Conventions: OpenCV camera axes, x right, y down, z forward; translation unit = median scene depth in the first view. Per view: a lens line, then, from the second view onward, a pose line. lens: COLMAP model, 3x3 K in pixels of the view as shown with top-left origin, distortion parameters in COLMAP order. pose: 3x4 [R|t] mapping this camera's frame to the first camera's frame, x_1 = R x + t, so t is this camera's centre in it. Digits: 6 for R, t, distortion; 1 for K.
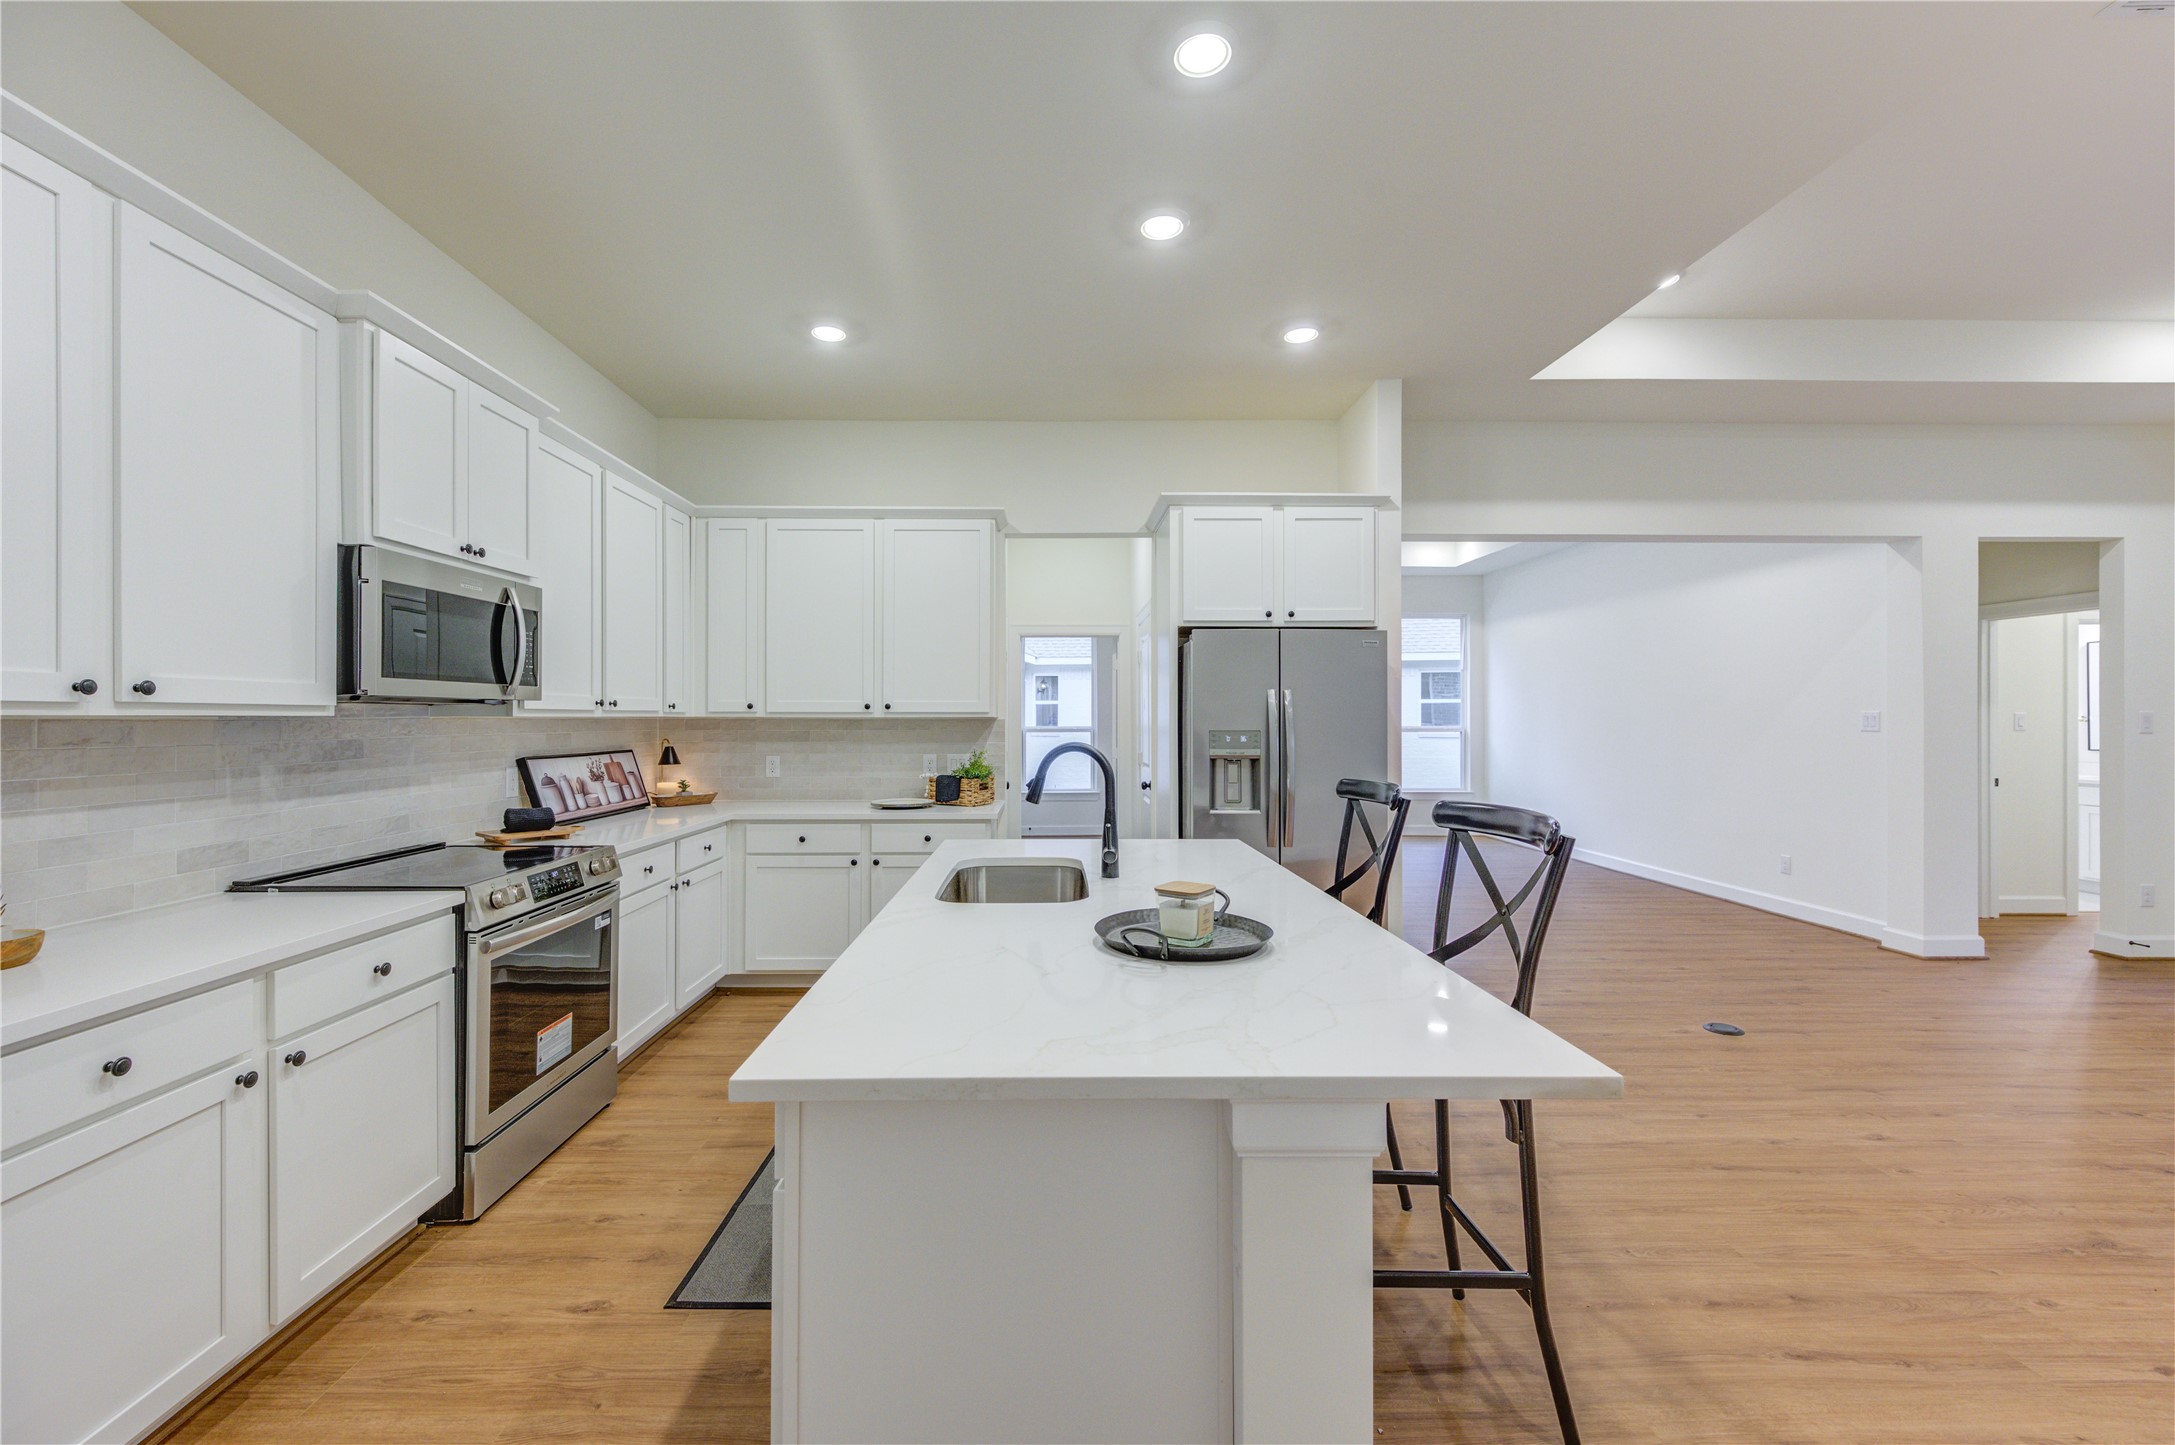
lens RADIAL K [[883.6, 0, 1087.5], [0, 883.6, 722.5], [0, 0, 1]] dist [0.001201, 0.000011]
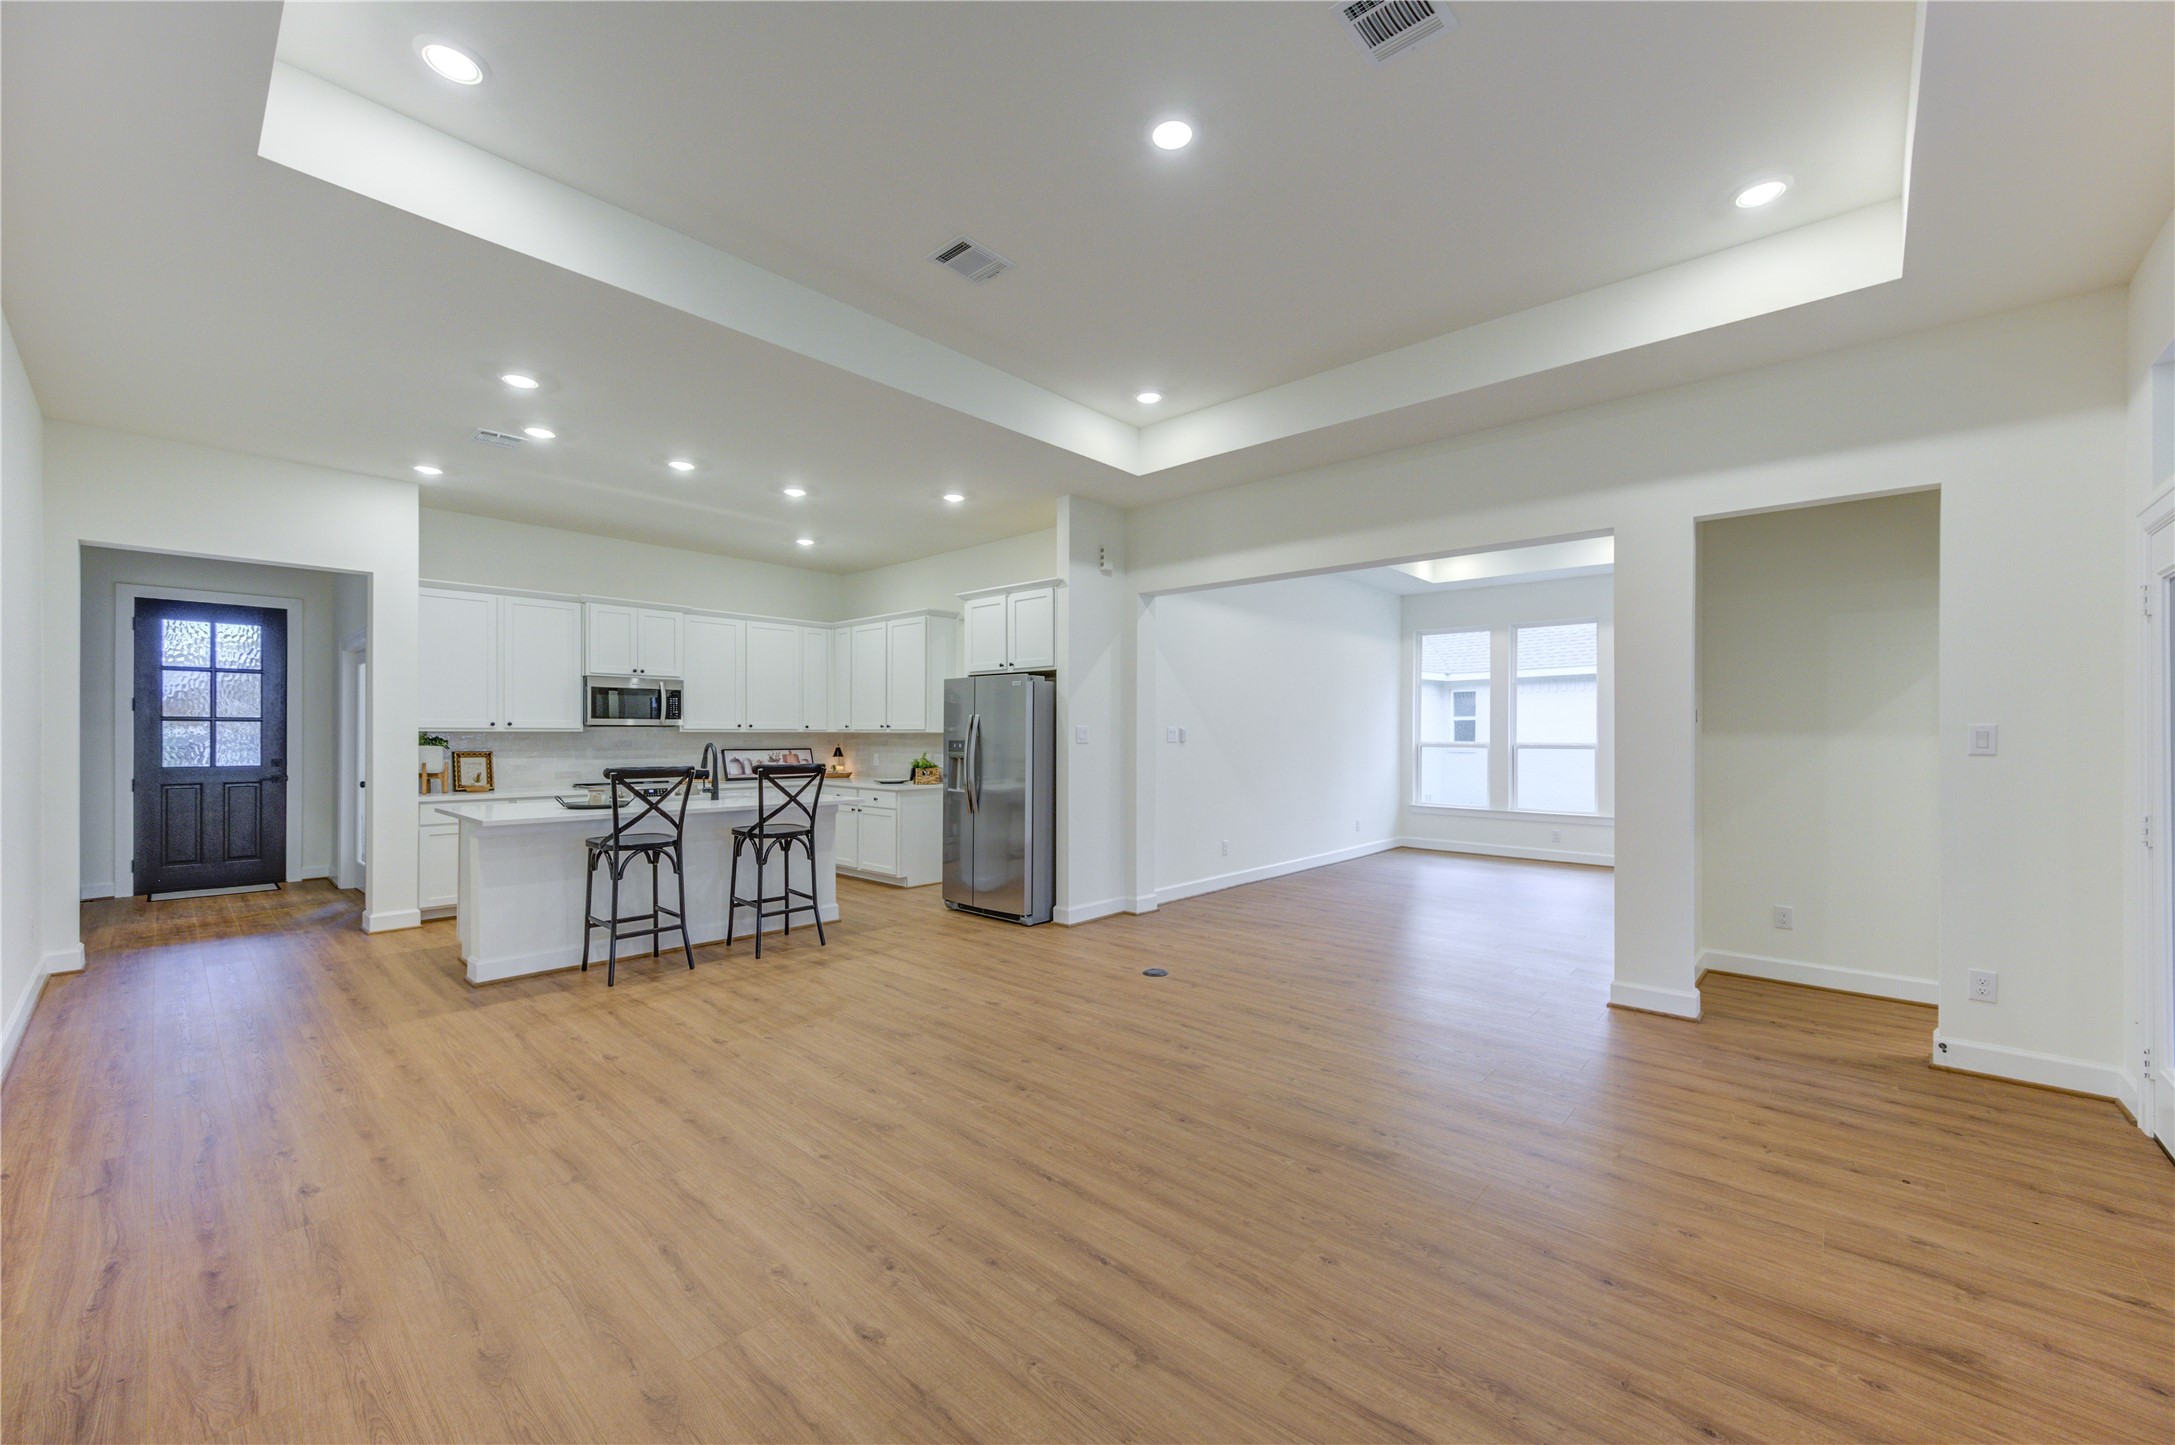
lens RADIAL K [[883.6, 0, 1087.5], [0, 883.6, 722.5], [0, 0, 1]] dist [0.001201, 0.000011]
pose [[0.720488, -0.008382, -0.693417, 1.737197], [-0.004646, 0.999846, -0.016913, 0.004217], [0.693452, 0.015407, 0.720338, -0.003147]]
